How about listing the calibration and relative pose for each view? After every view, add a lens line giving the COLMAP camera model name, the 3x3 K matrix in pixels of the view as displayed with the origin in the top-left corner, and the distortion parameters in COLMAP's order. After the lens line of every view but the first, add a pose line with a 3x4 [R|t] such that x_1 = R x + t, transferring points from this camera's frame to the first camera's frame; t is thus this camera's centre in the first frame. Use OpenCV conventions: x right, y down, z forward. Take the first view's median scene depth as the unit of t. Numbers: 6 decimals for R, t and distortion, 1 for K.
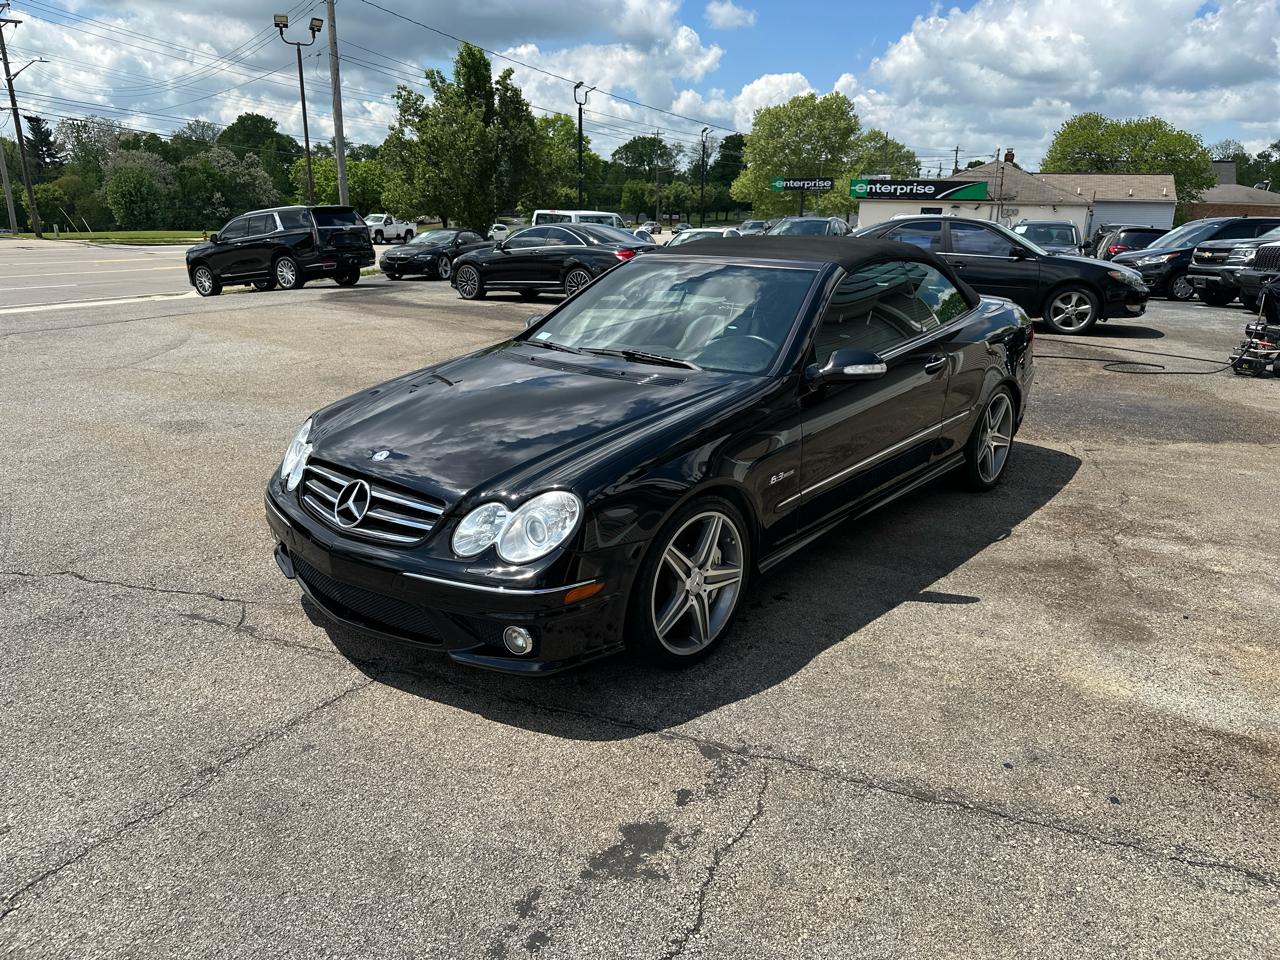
lens RADIAL K [[898.9, 0, 642.5], [0, 898.9, 473.5], [0, 0, 1]] dist [0.041314, -0.049196]
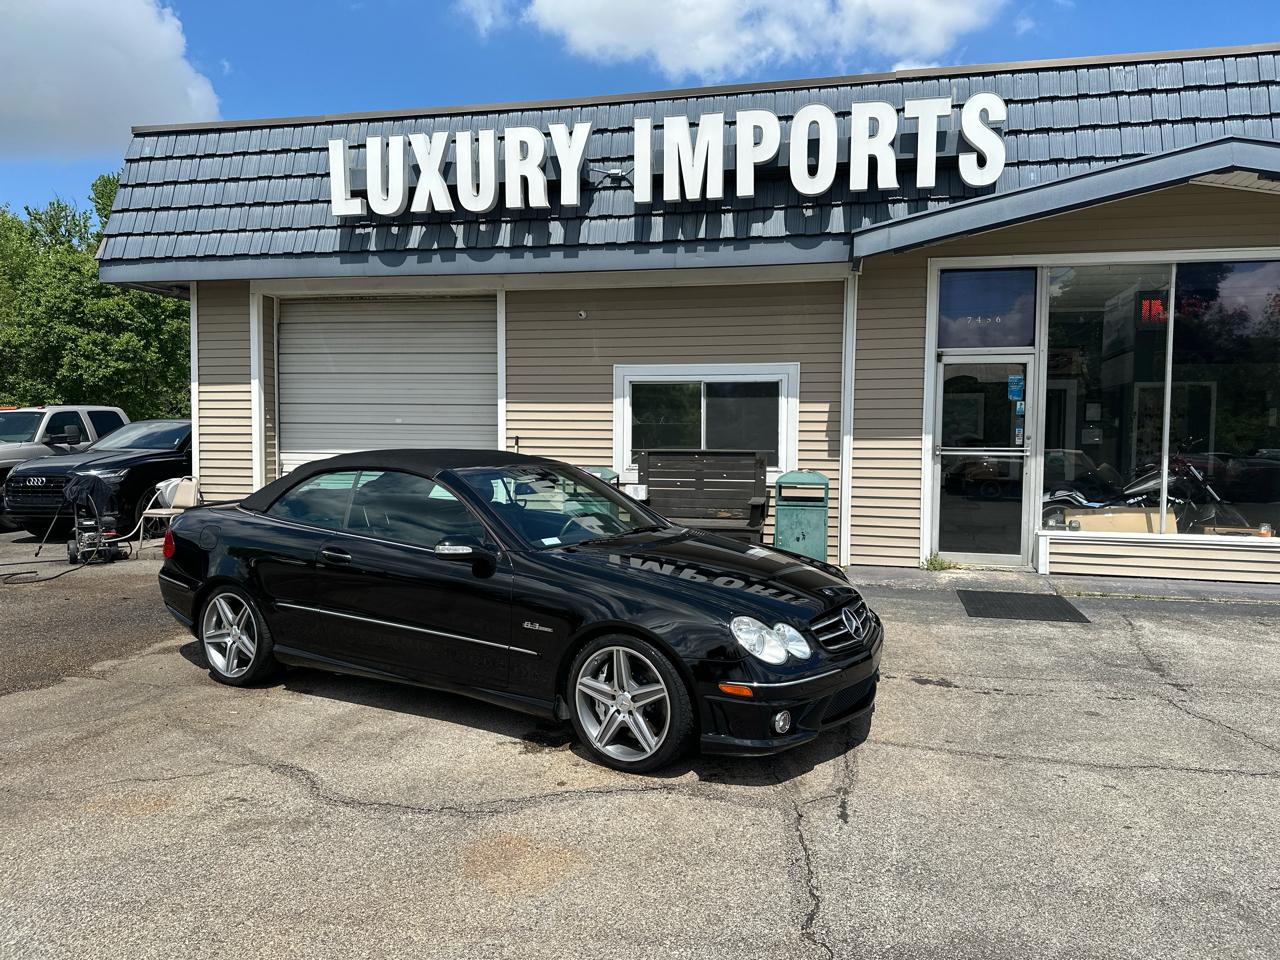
lens RADIAL K [[900.9, 0, 645.1], [0, 900.9, 476.9], [0, 0, 1]] dist [0.041350, -0.050269]
pose [[-0.175876, -0.066466, 0.982166, -1.406276], [0.277431, 0.953930, 0.114235, -0.378677], [-0.944510, 0.292574, -0.149334, 1.226883]]
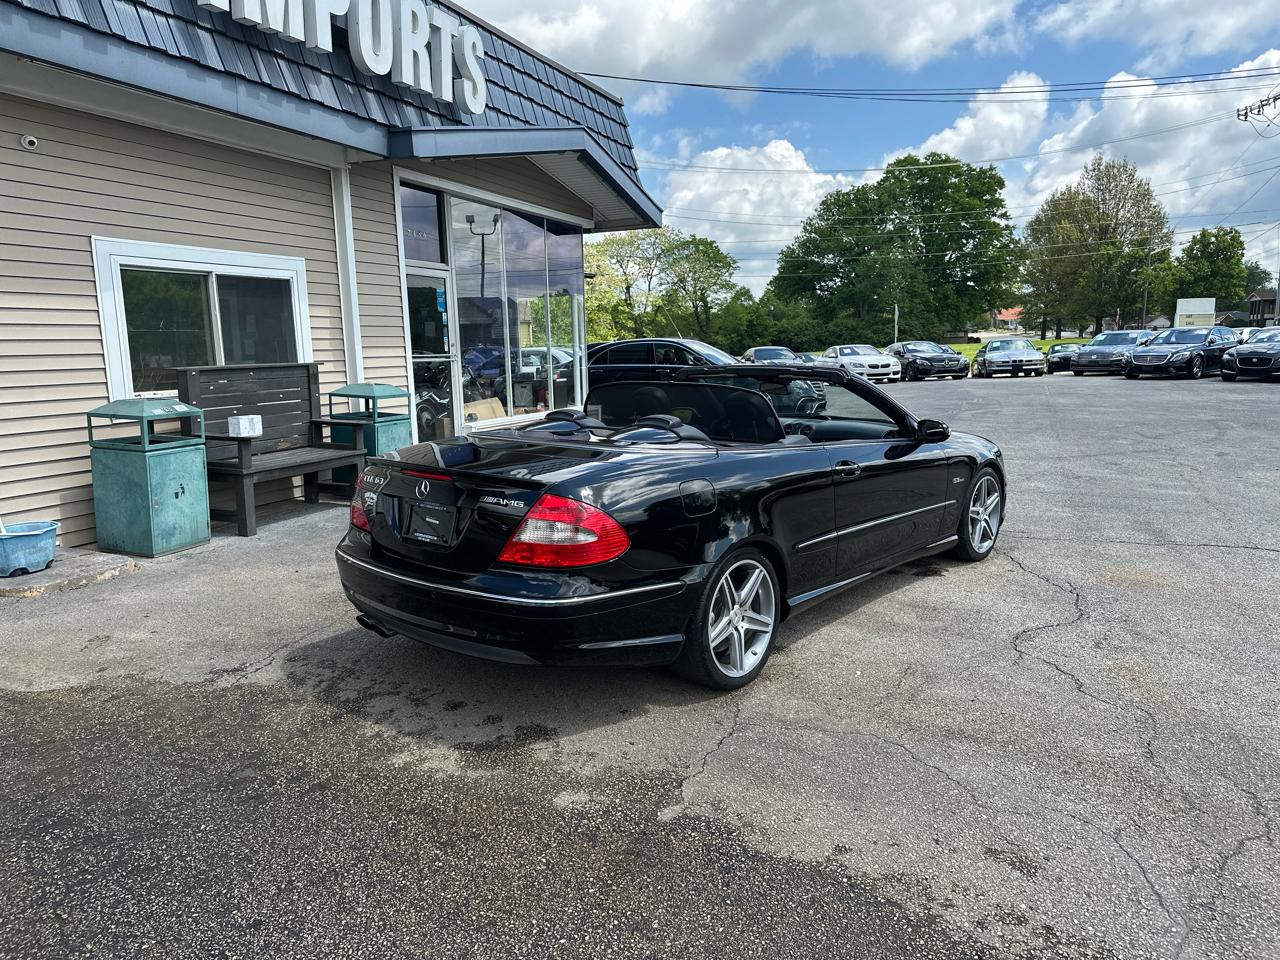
lens RADIAL K [[896.8, 0, 660.4], [0, 896.8, 476.2], [0, 0, 1]] dist [0.054831, -0.074749]
pose [[-0.999934, 0.001106, -0.011459, 0.300346], [-0.003902, 0.903906, 0.427714, -0.759964], [0.010830, 0.427730, -0.903841, 2.632426]]
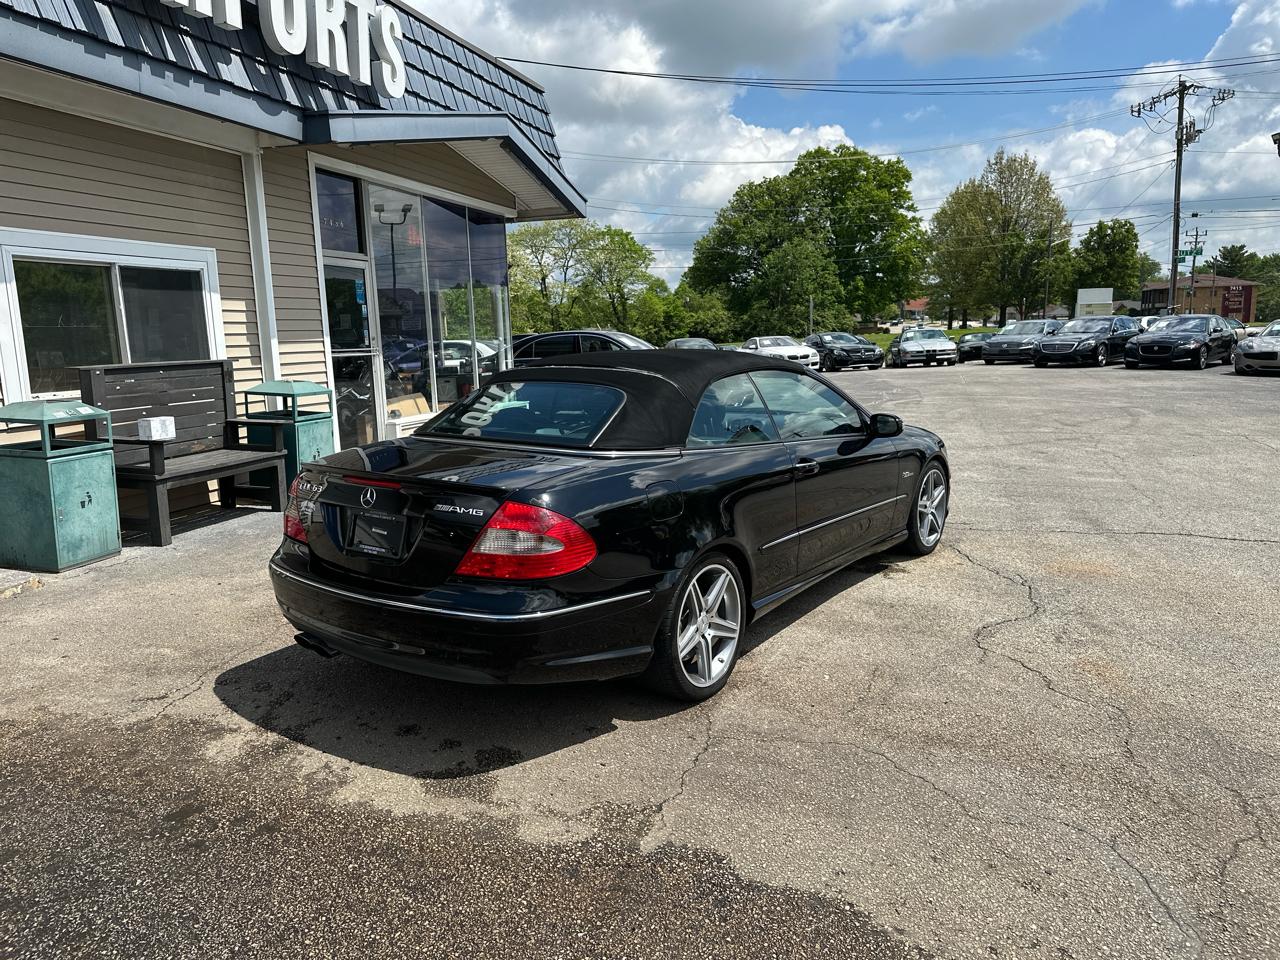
lens RADIAL K [[898.9, 0, 642.5], [0, 898.9, 473.5], [0, 0, 1]] dist [0.041314, -0.049196]
pose [[-0.996223, 0.018546, -0.084822, 0.350849], [-0.020055, 0.901354, 0.432618, -0.747887], [0.084478, 0.432685, -0.897578, 2.577829]]
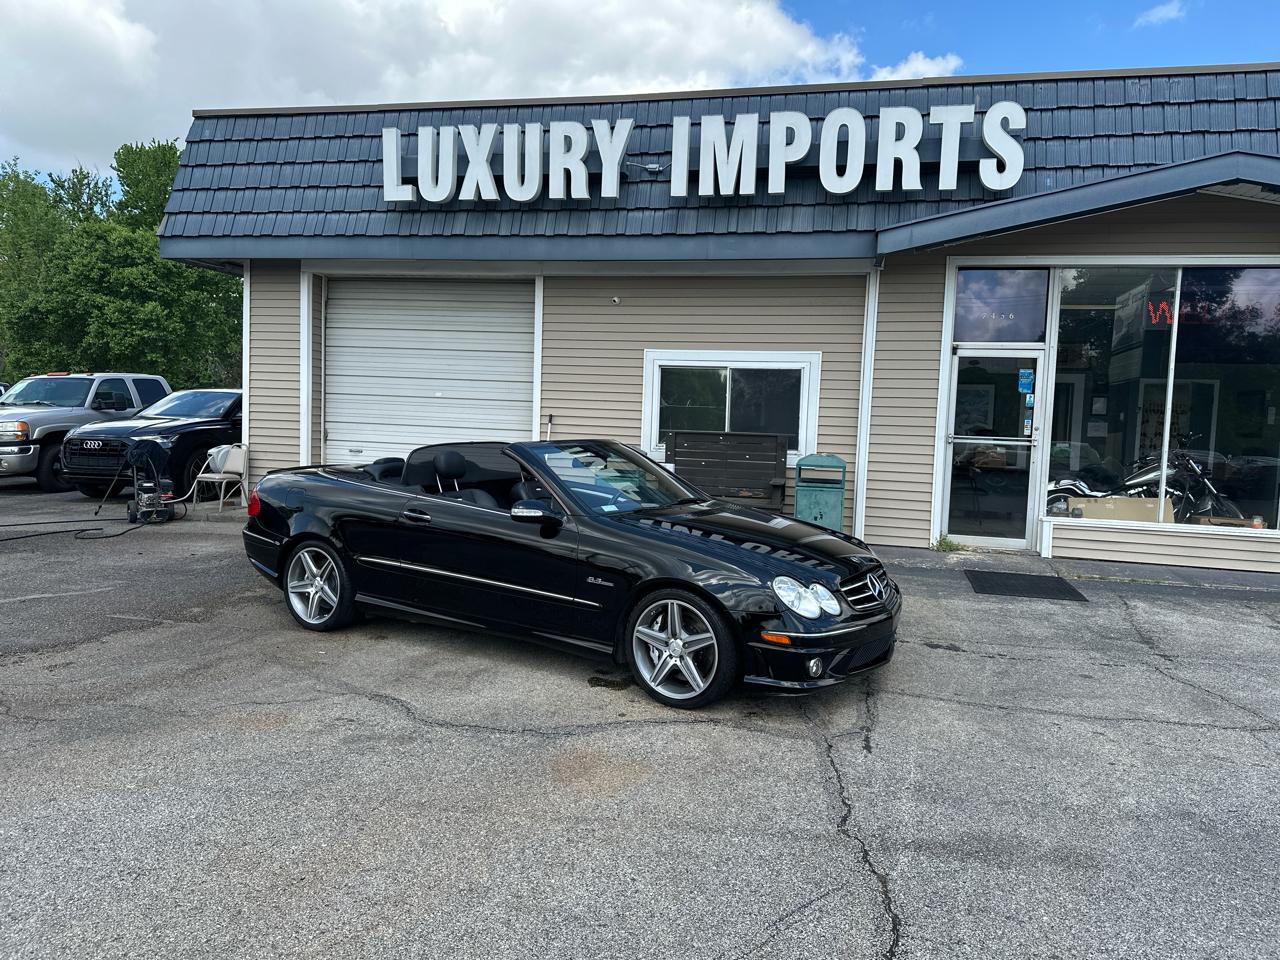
lens RADIAL K [[898.9, 0, 642.5], [0, 898.9, 473.5], [0, 0, 1]] dist [0.041314, -0.049196]
pose [[-0.166092, -0.088143, 0.982163, -1.552229], [0.252052, 0.959117, 0.128699, -0.408415], [-0.953354, 0.268932, -0.137086, 1.321892]]
